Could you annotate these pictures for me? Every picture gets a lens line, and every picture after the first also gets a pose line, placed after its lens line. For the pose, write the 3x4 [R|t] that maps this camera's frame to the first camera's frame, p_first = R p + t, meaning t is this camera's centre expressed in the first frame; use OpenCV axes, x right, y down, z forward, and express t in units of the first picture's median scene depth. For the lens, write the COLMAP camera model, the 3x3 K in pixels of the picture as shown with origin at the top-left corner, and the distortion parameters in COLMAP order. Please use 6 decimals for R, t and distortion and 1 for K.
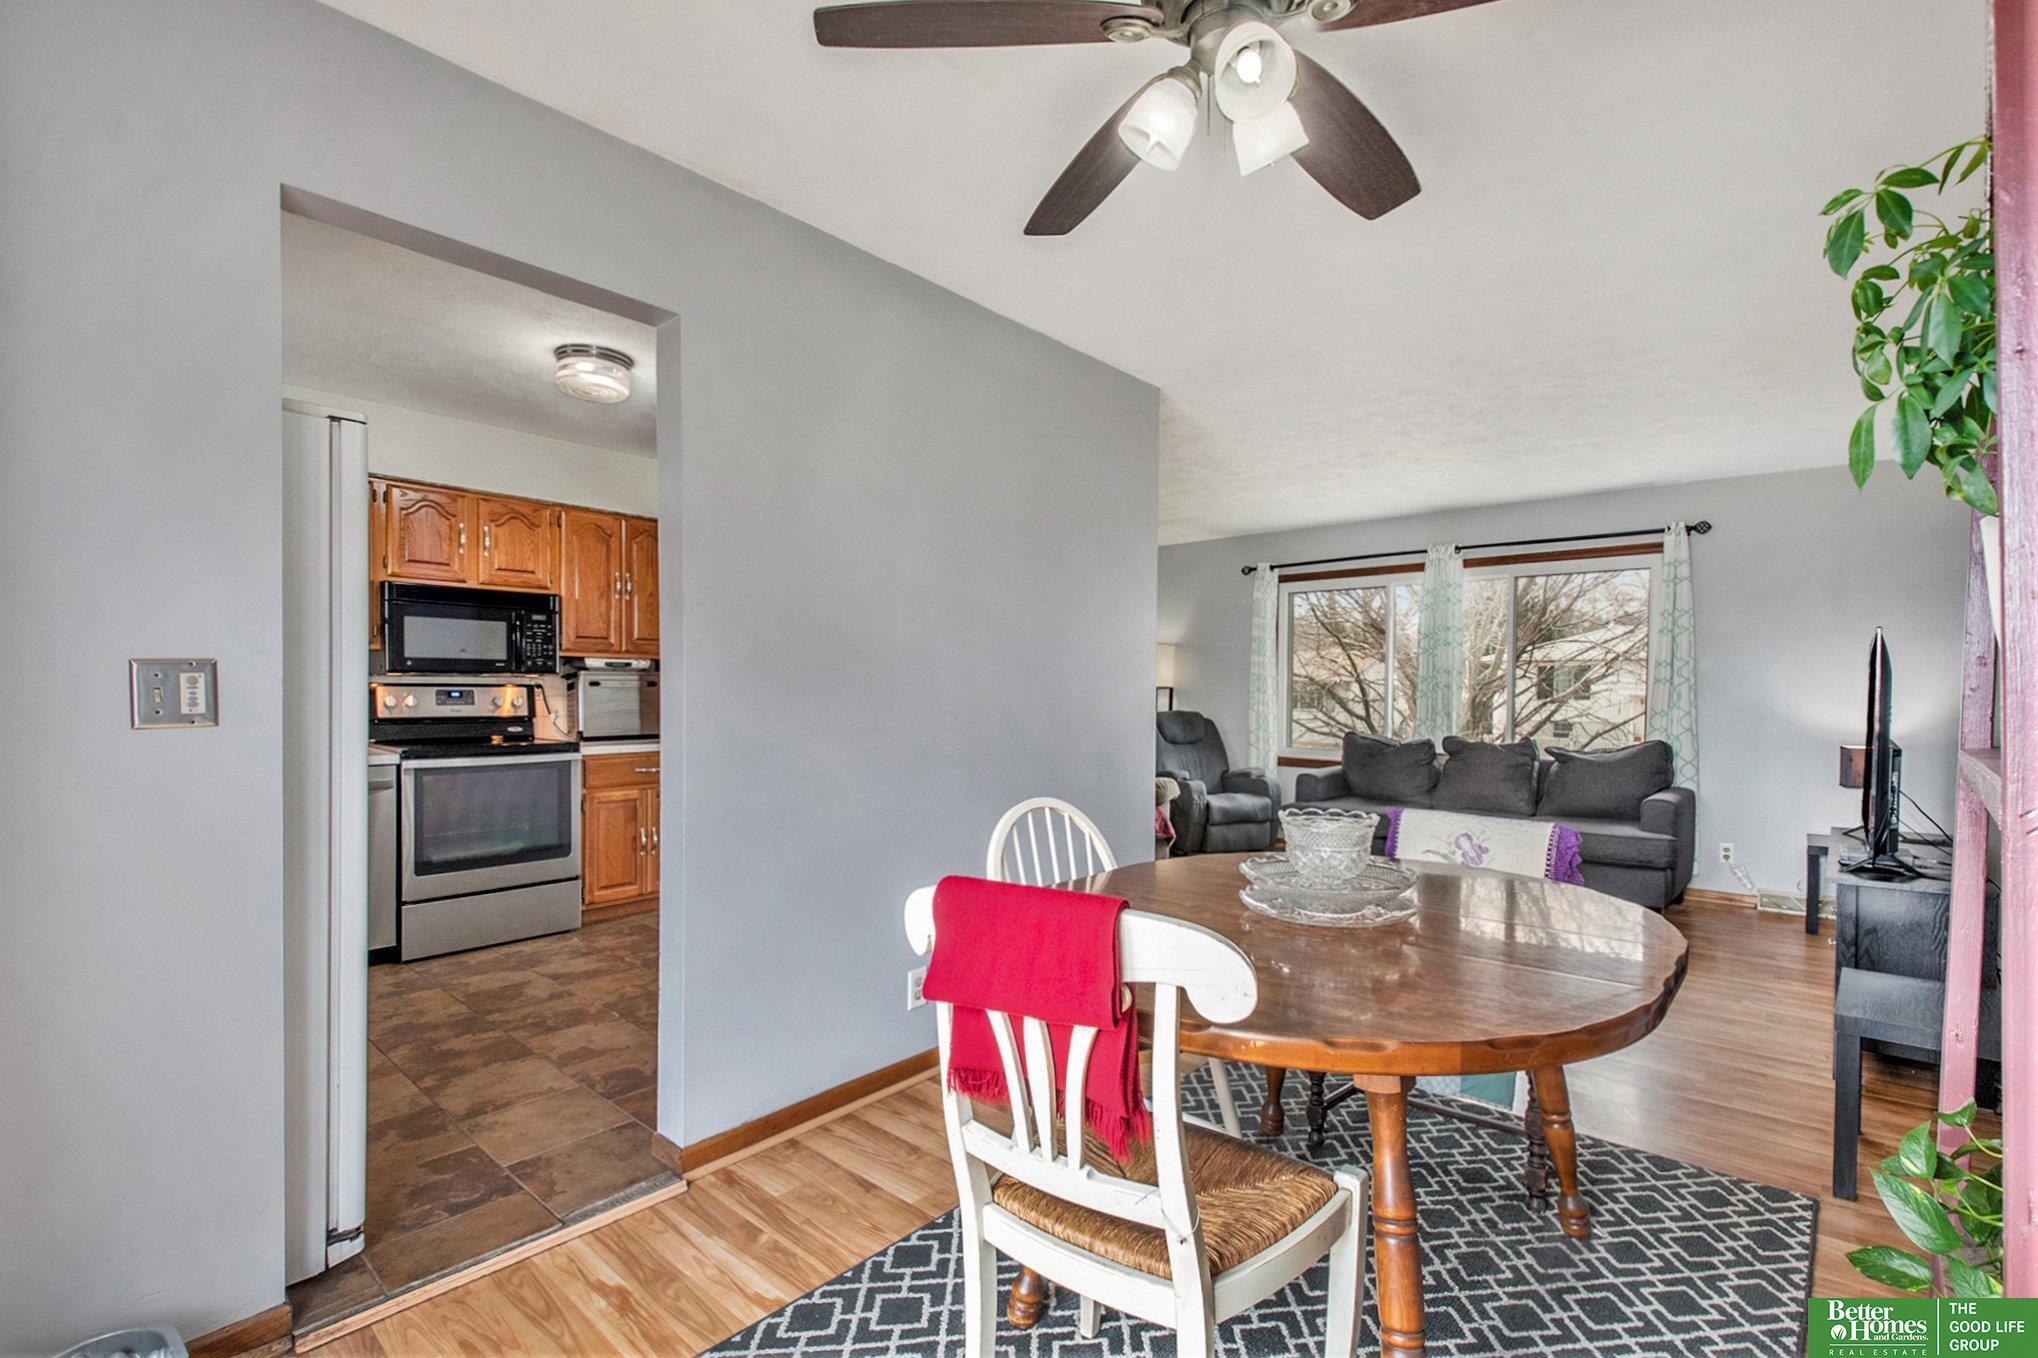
lens RADIAL K [[905.5, 0, 999.8], [0, 905.5, 668.6], [0, 0, 1]] dist [0.003214, -0.008624]
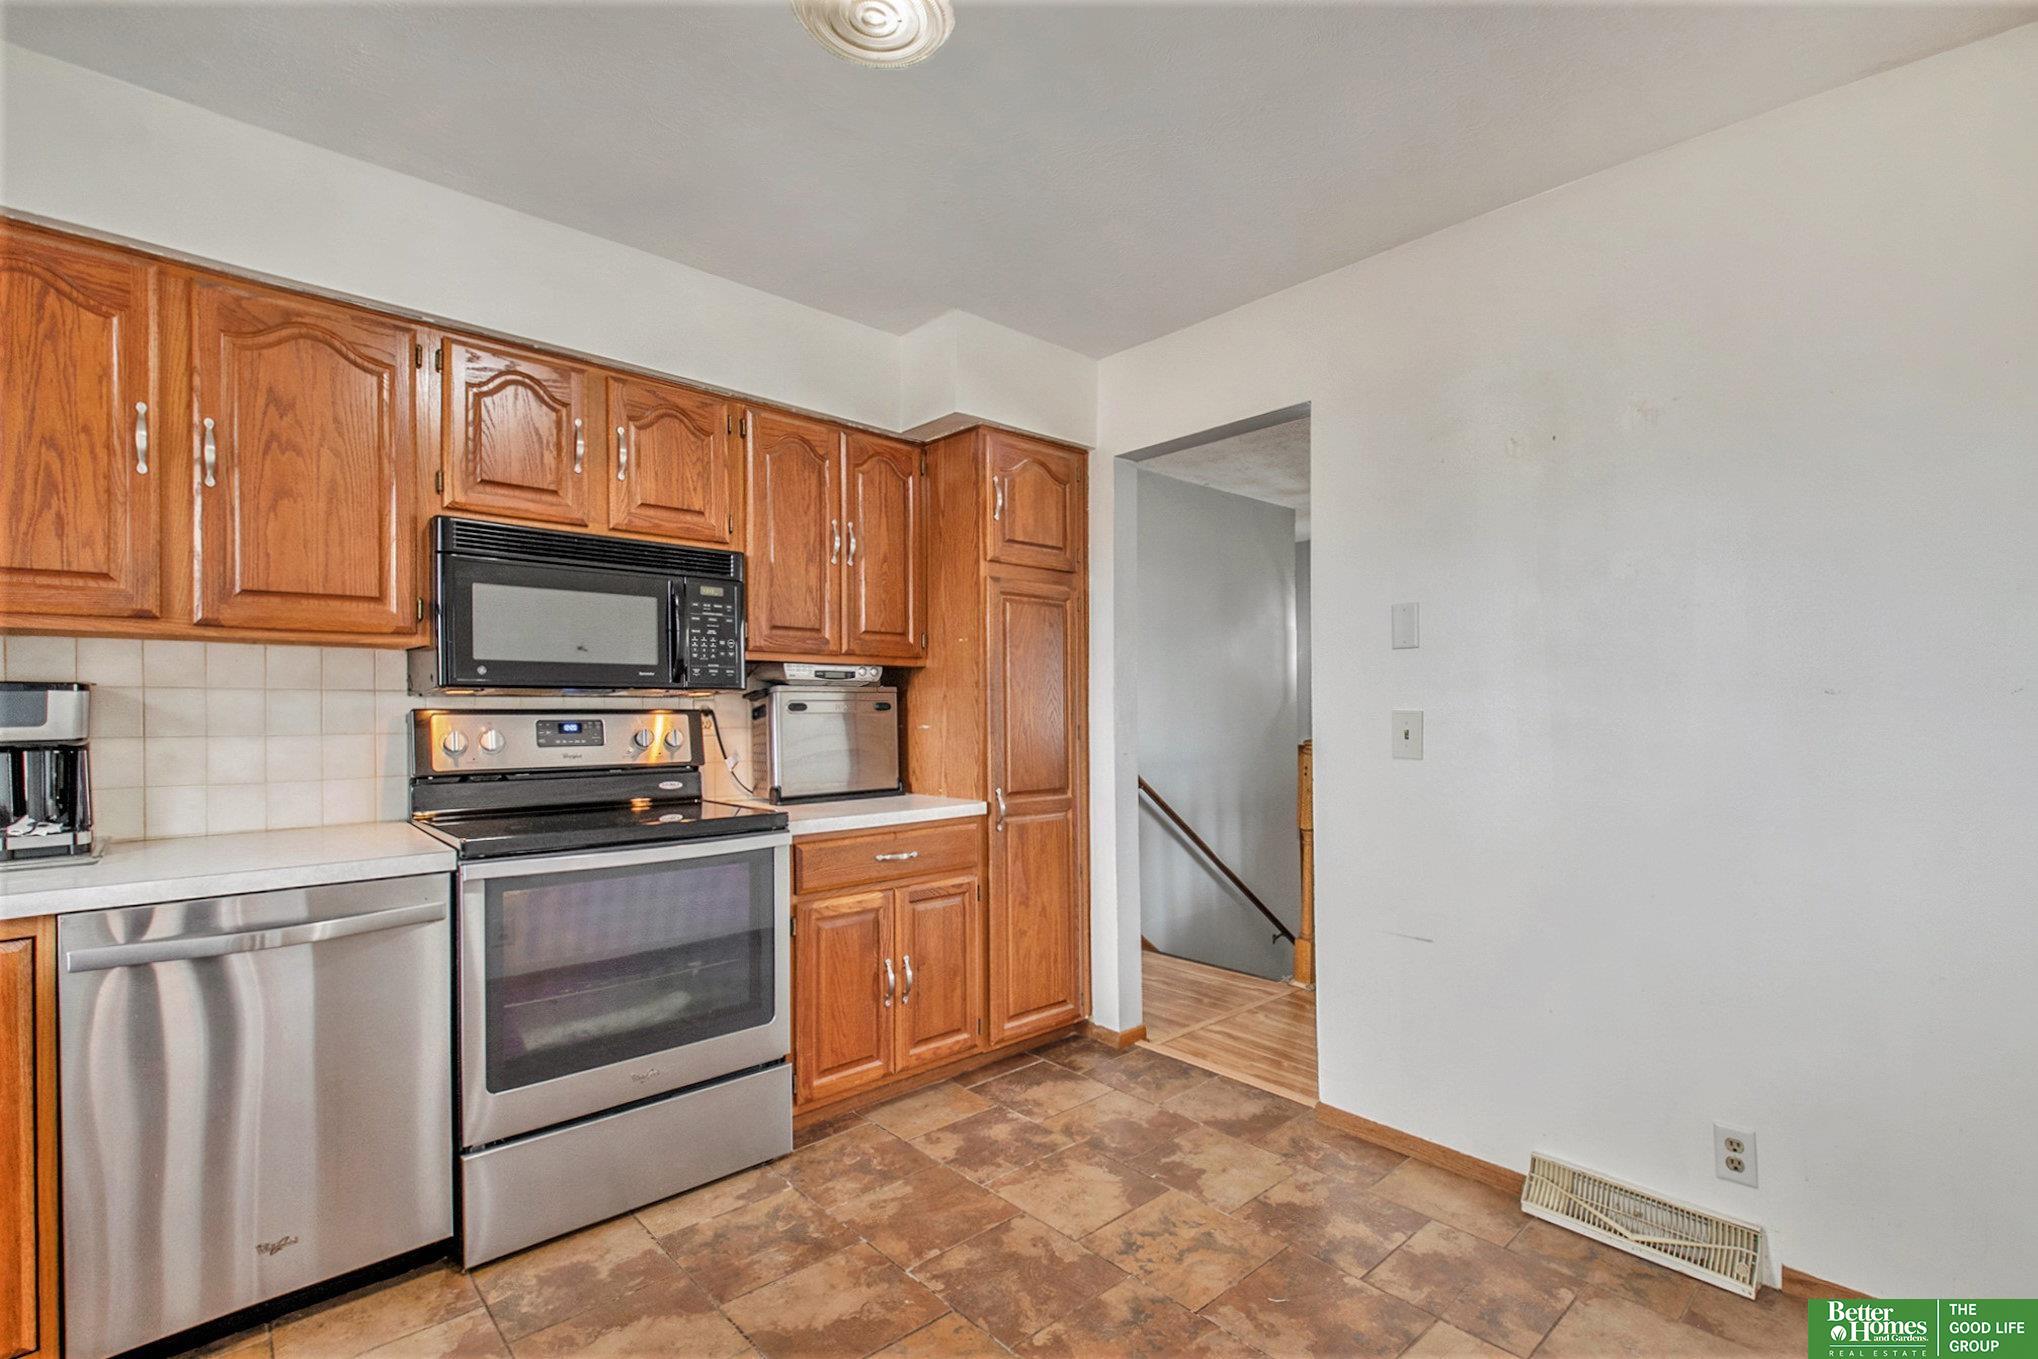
lens RADIAL K [[905.5, 0, 1062.5], [0, 905.5, 686.0], [0, 0, 1]] dist [0.003214, -0.008624]
pose [[0.997946, -0.010982, -0.063119, -0.254636], [0.010545, 0.999918, -0.007257, 0.009498], [0.063193, 0.006577, 0.997980, 0.447929]]
